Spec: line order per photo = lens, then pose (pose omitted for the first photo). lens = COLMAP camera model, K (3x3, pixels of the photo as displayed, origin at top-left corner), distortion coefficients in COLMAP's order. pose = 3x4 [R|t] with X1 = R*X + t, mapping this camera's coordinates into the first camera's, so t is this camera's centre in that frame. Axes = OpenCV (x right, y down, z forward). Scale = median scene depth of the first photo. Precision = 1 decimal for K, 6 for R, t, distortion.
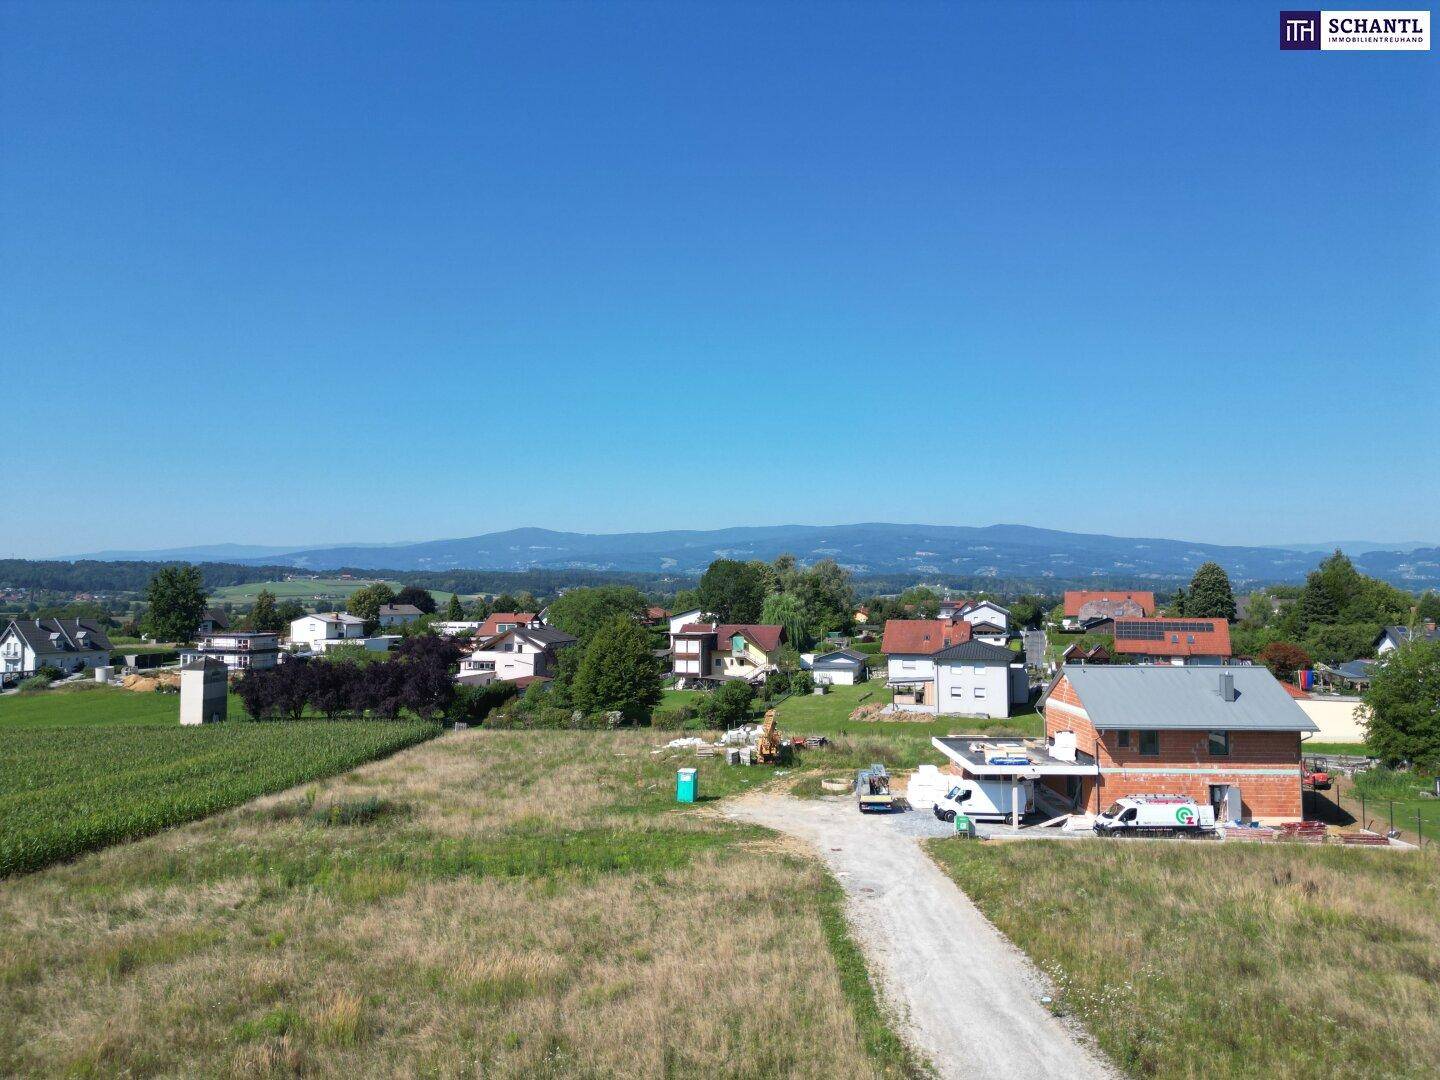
lens RADIAL K [[1007.7, 0, 710.5], [0, 1007.7, 530.1], [0, 0, 1]] dist [0.061653, -0.049849]
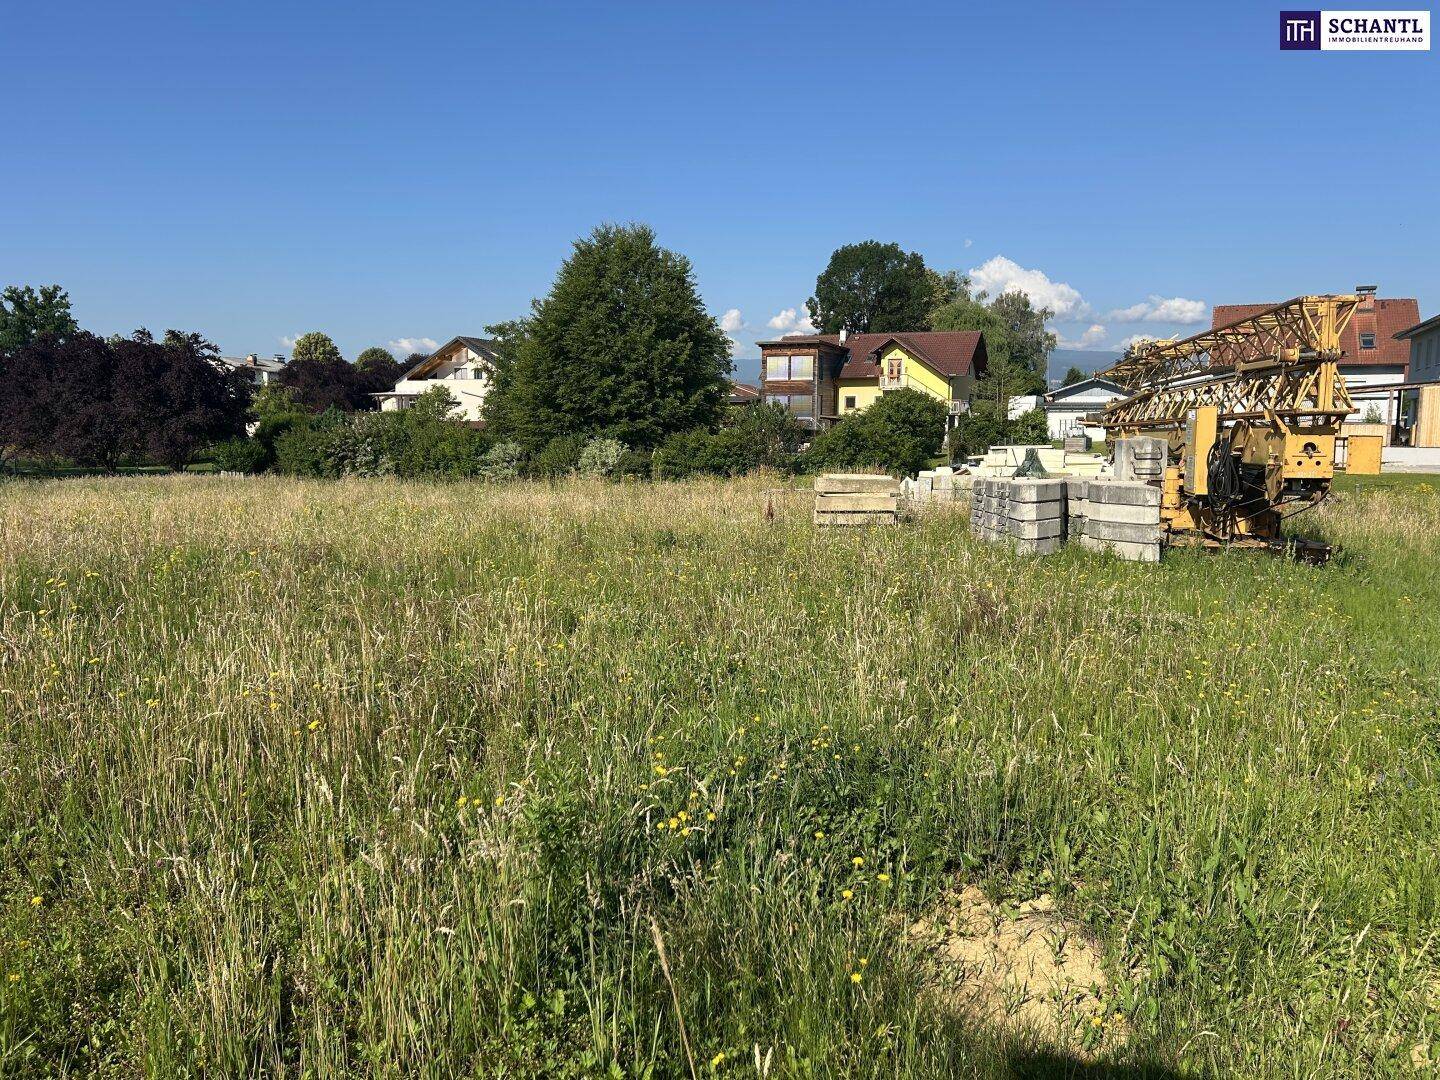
lens RADIAL K [[1073.3, 0, 723.9], [0, 1073.3, 550.0], [0, 0, 1]] dist [0.045092, -0.011390]
pose [[0.995742, 0.022084, -0.089498, -0.005816], [-0.005800, 0.983964, 0.178272, 0.108977], [0.092000, -0.176994, 0.979903, 0.448073]]
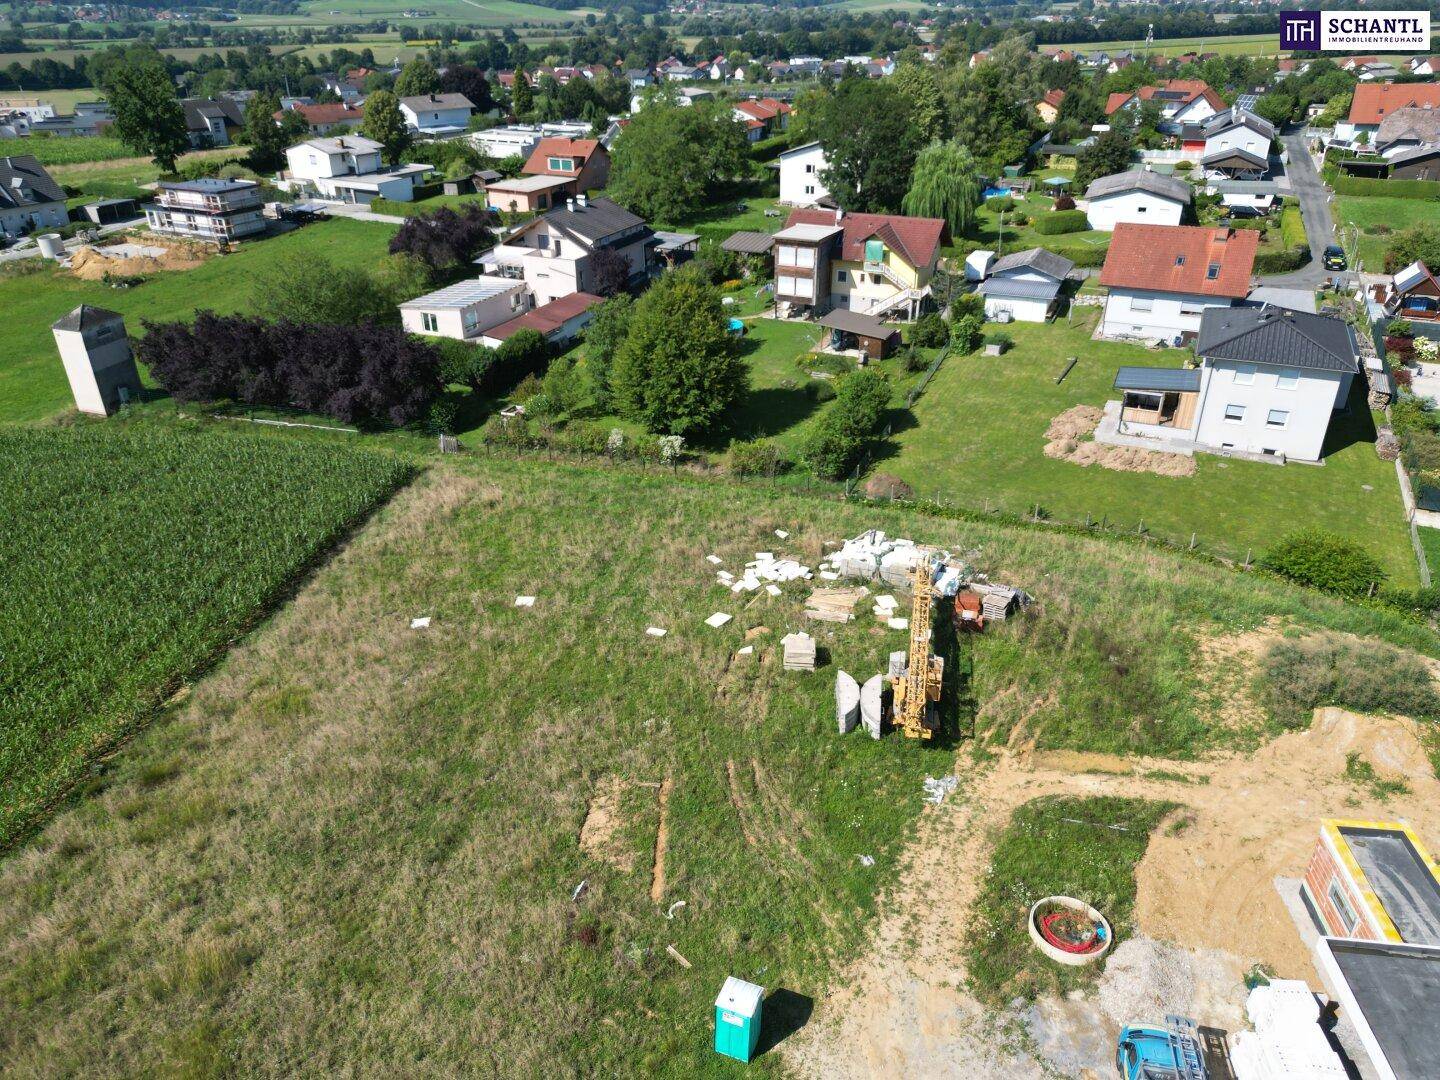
lens RADIAL K [[1007.7, 0, 713.3], [0, 1007.7, 540.6], [0, 0, 1]] dist [0.061653, -0.049849]
pose [[0.993260, 0.044452, -0.107042, 0.002487], [0.018075, 0.852825, 0.521883, -0.075566], [0.114487, -0.520301, 0.846274, 0.322126]]
